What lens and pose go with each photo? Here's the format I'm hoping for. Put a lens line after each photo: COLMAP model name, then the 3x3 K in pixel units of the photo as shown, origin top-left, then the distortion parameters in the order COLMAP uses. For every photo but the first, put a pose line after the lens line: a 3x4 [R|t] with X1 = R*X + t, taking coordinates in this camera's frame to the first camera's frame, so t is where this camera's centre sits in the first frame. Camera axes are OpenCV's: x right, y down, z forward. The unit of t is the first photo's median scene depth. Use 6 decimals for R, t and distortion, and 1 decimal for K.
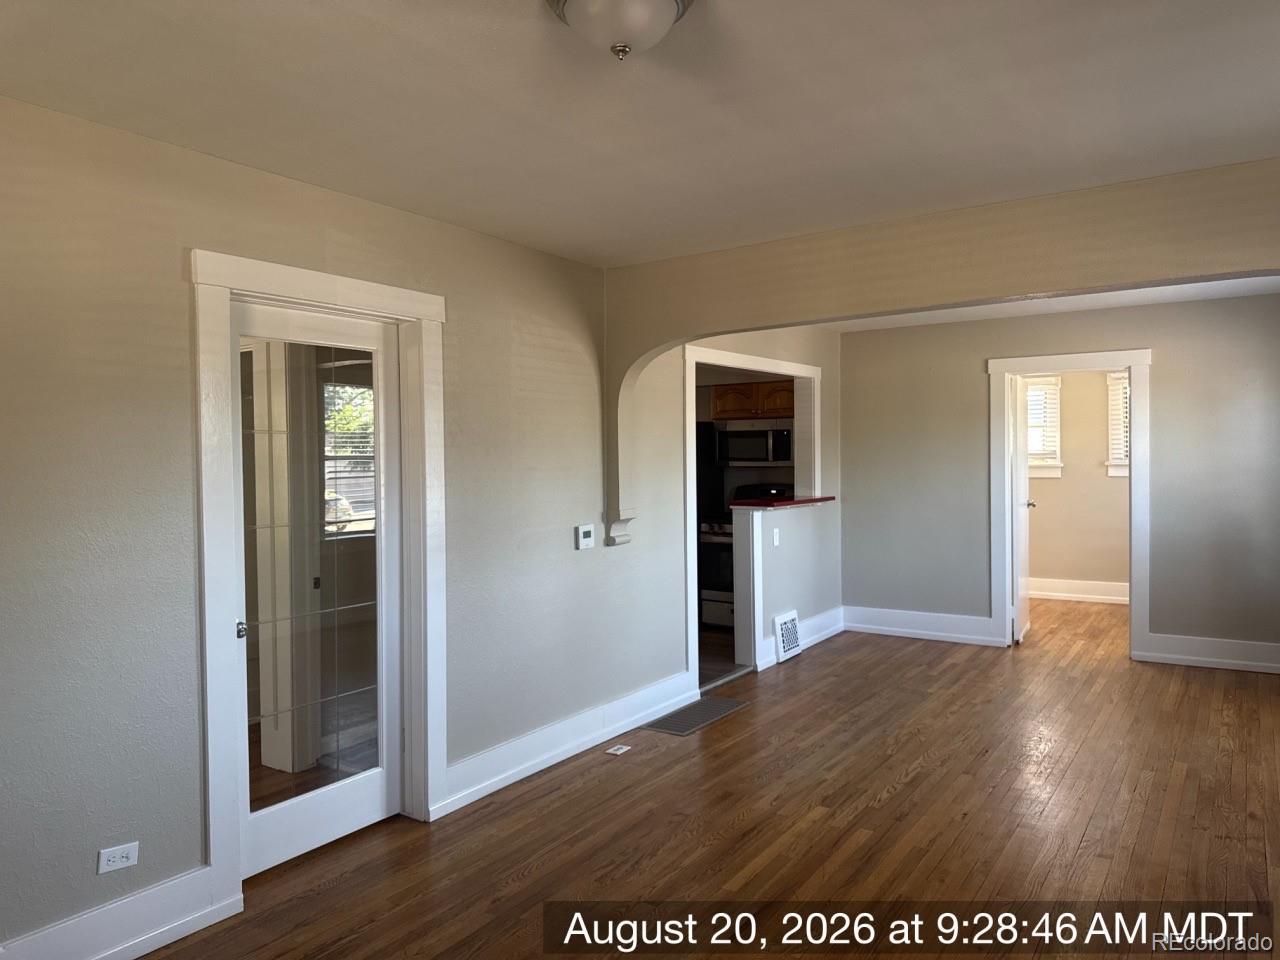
lens RADIAL K [[904.2, 0, 633.0], [0, 904.2, 481.5], [0, 0, 1]] dist [0.065106, -0.073063]
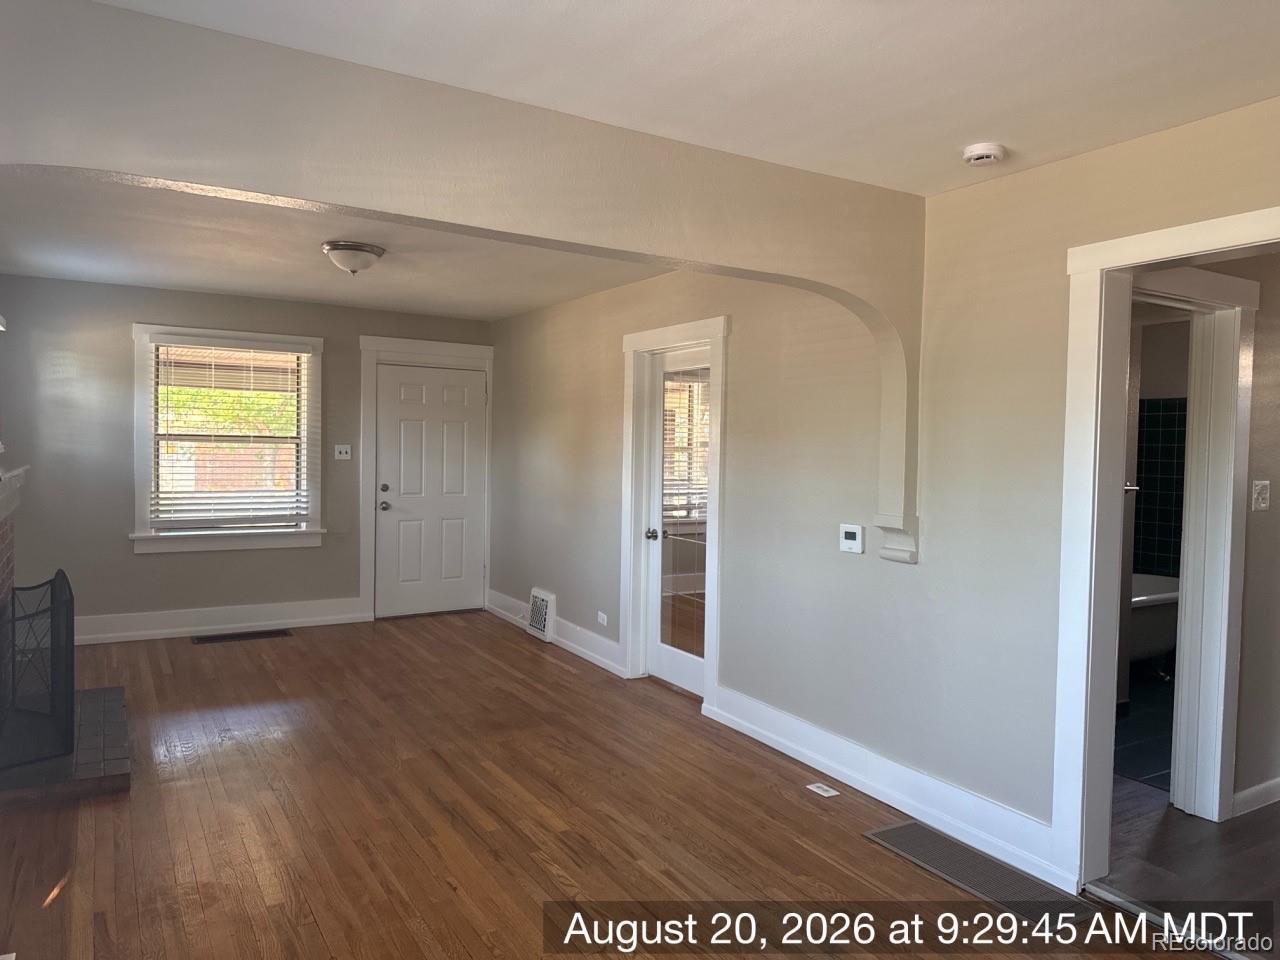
lens RADIAL K [[904.2, 0, 659.3], [0, 904.2, 477.4], [0, 0, 1]] dist [0.065106, -0.073063]
pose [[-0.415464, 0.036352, -0.908883, 0.970003], [-0.042794, 0.997313, 0.059451, -0.048711], [0.908602, 0.063595, -0.412793, 1.423289]]
